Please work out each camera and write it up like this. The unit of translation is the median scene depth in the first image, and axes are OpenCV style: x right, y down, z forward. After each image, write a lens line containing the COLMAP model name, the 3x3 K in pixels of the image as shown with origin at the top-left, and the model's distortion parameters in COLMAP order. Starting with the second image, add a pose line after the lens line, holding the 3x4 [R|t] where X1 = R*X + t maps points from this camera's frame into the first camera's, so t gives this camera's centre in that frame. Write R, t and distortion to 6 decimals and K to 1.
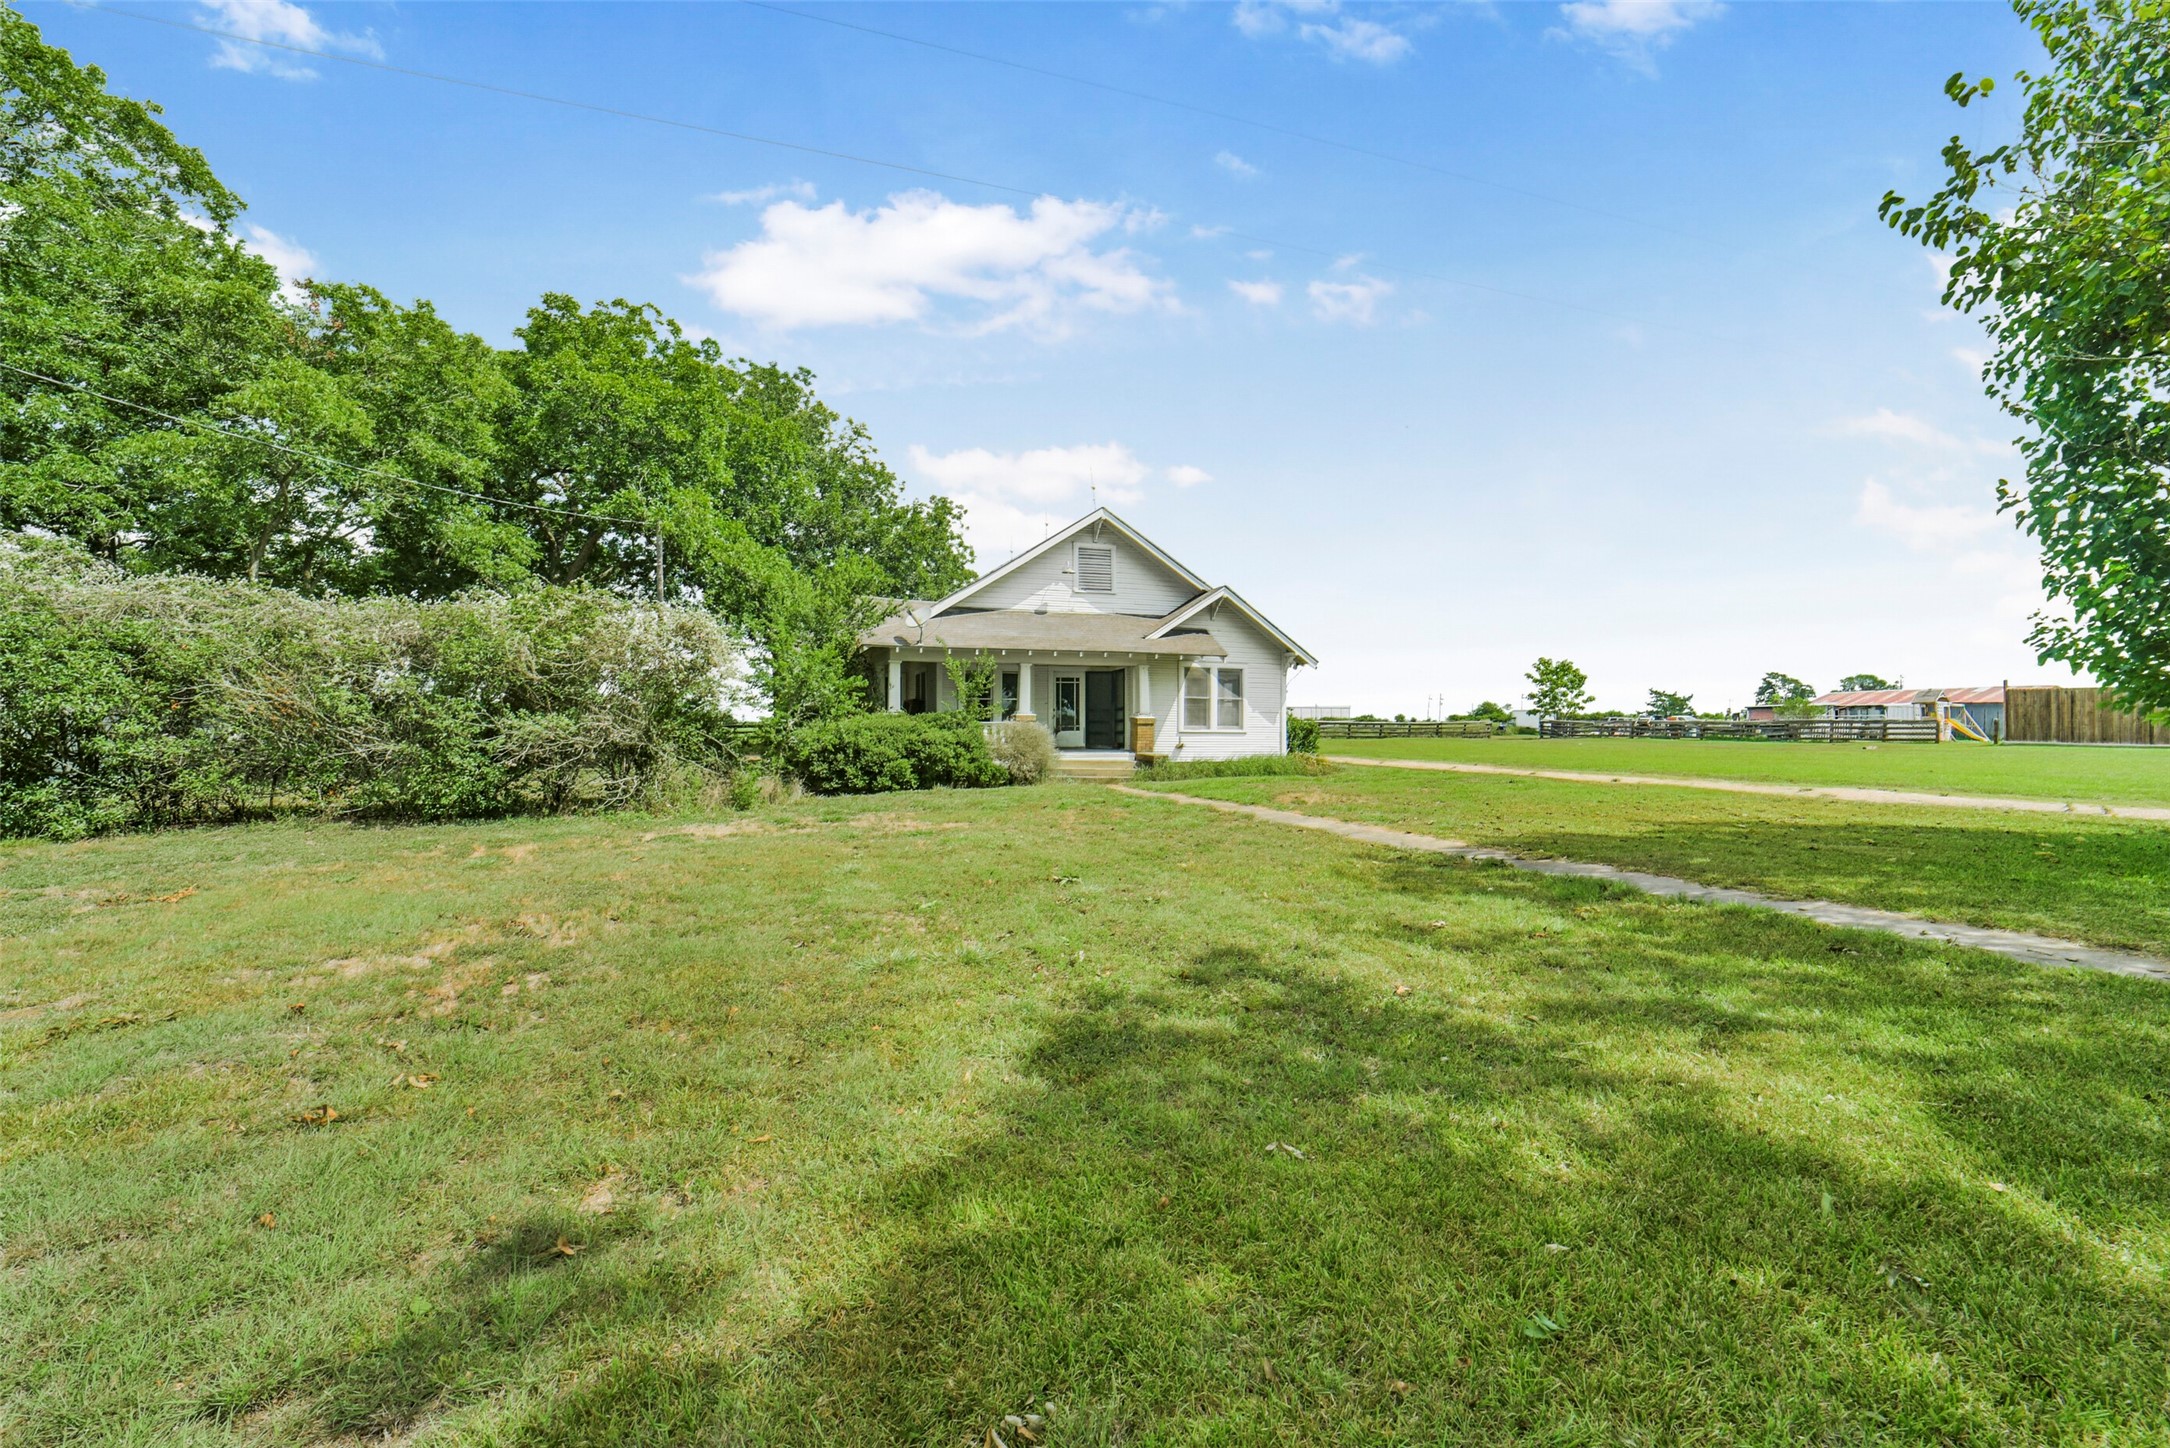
lens RADIAL K [[861.9, 0, 1097.8], [0, 861.9, 727.7], [0, 0, 1]] dist [-0.026239, 0.000271]
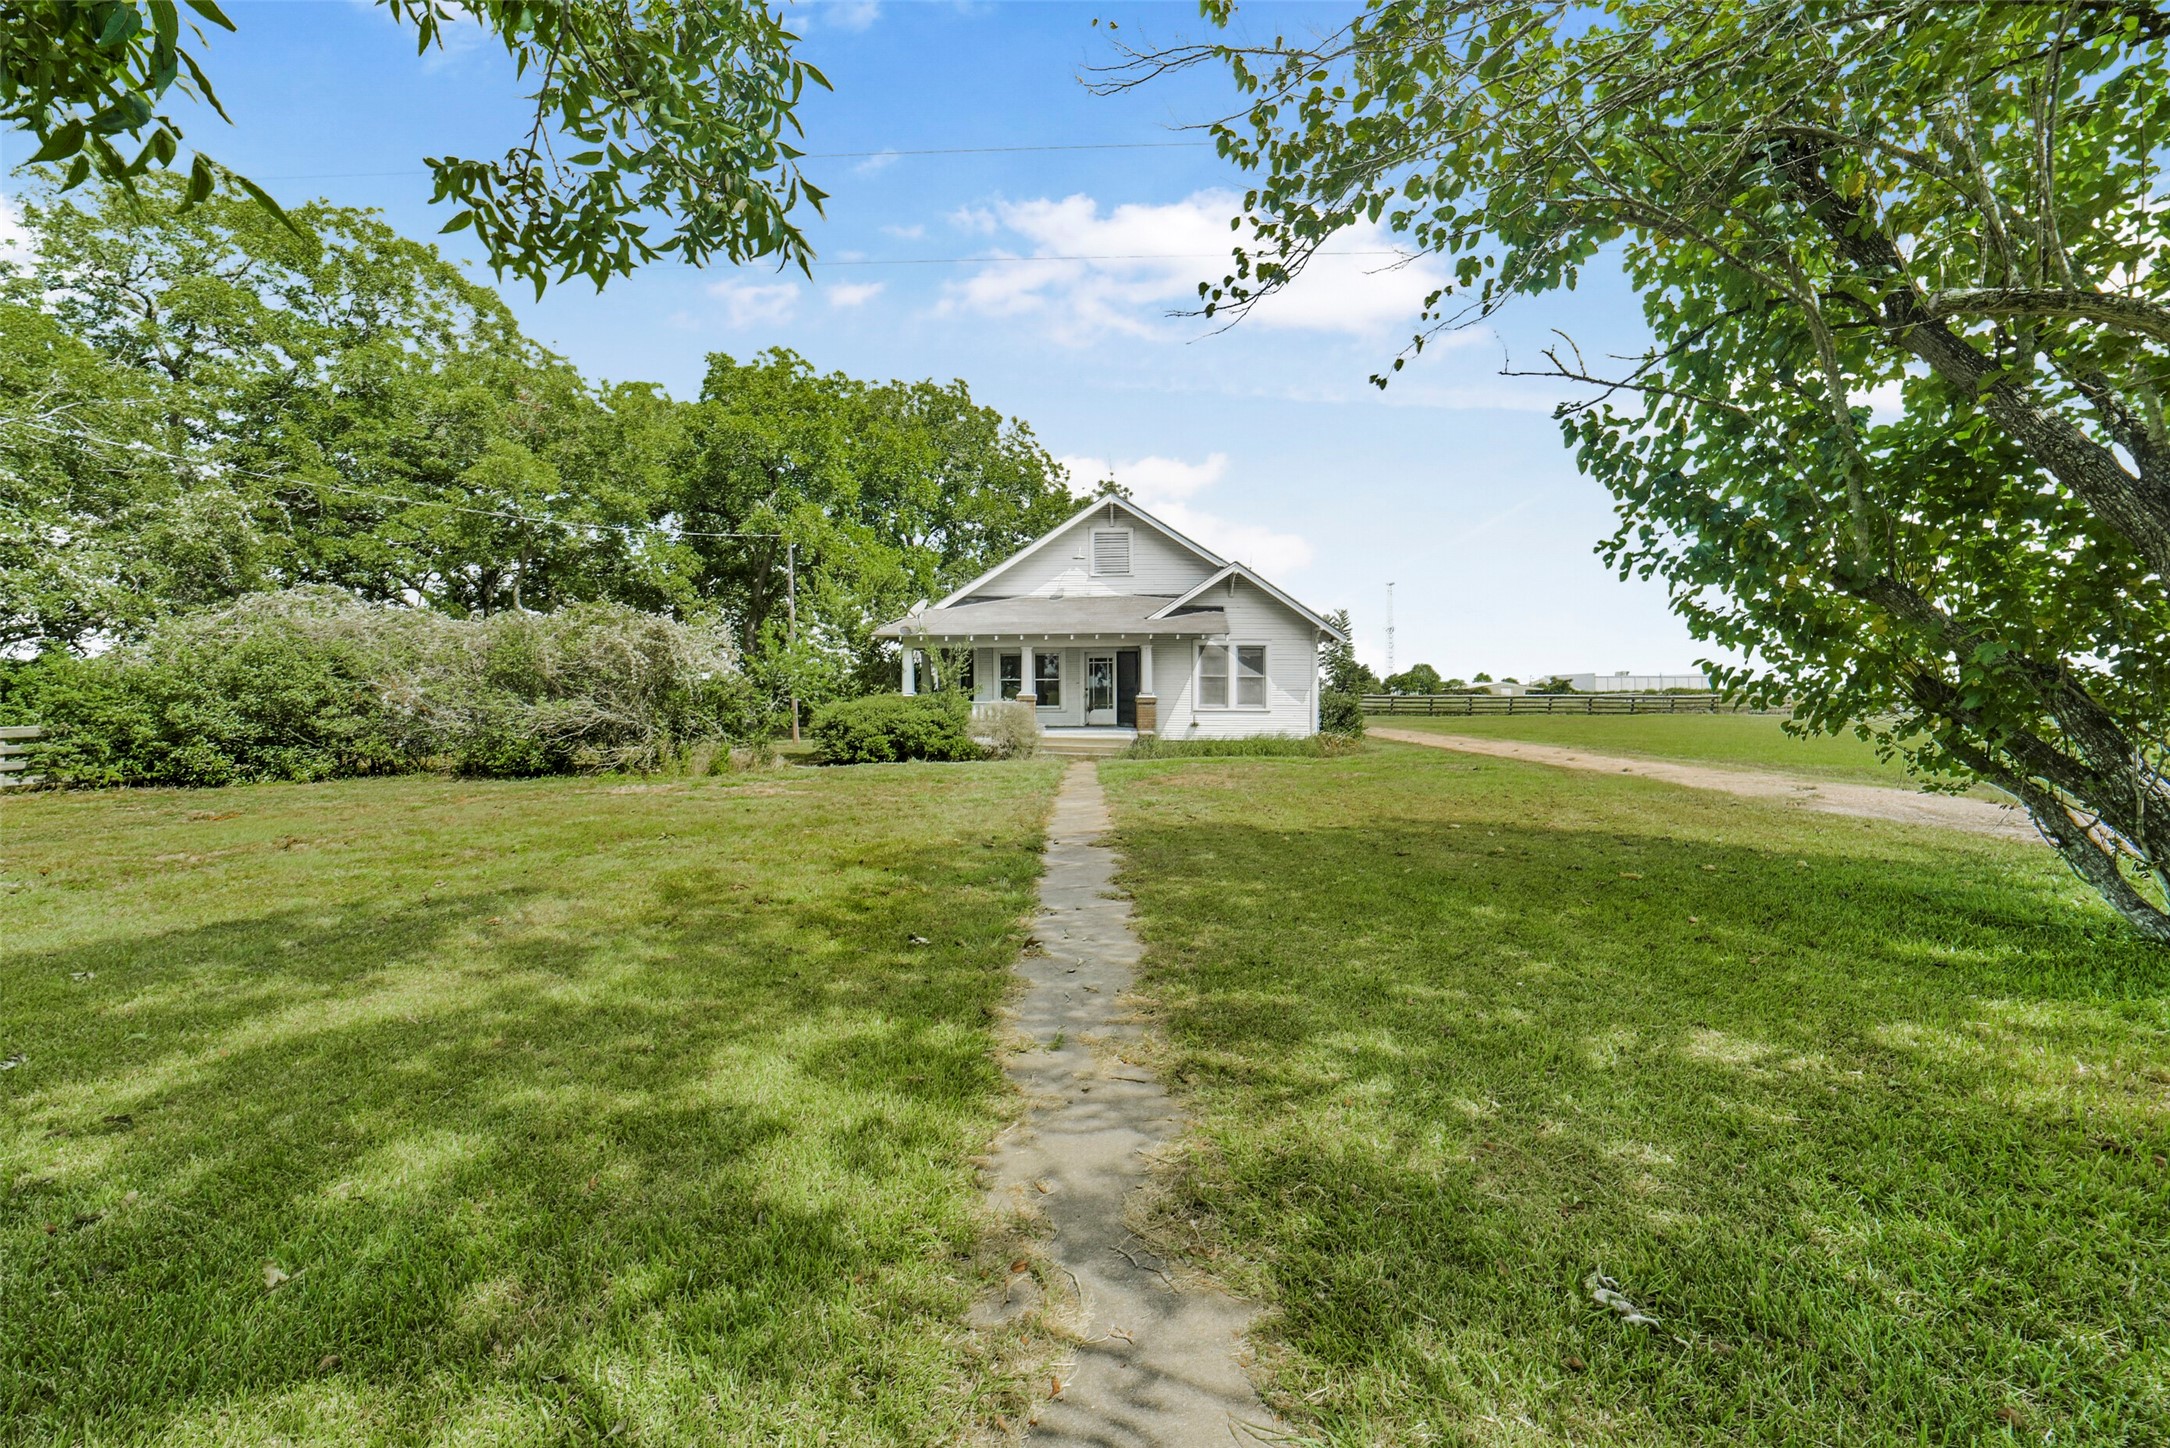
lens RADIAL K [[861.9, 0, 1097.8], [0, 861.9, 727.7], [0, 0, 1]] dist [-0.026239, 0.000271]
pose [[0.933477, 0.006494, -0.358579, 0.357102], [0.004019, 0.999584, 0.028564, -0.004061], [0.358615, -0.028105, 0.933062, 0.029169]]
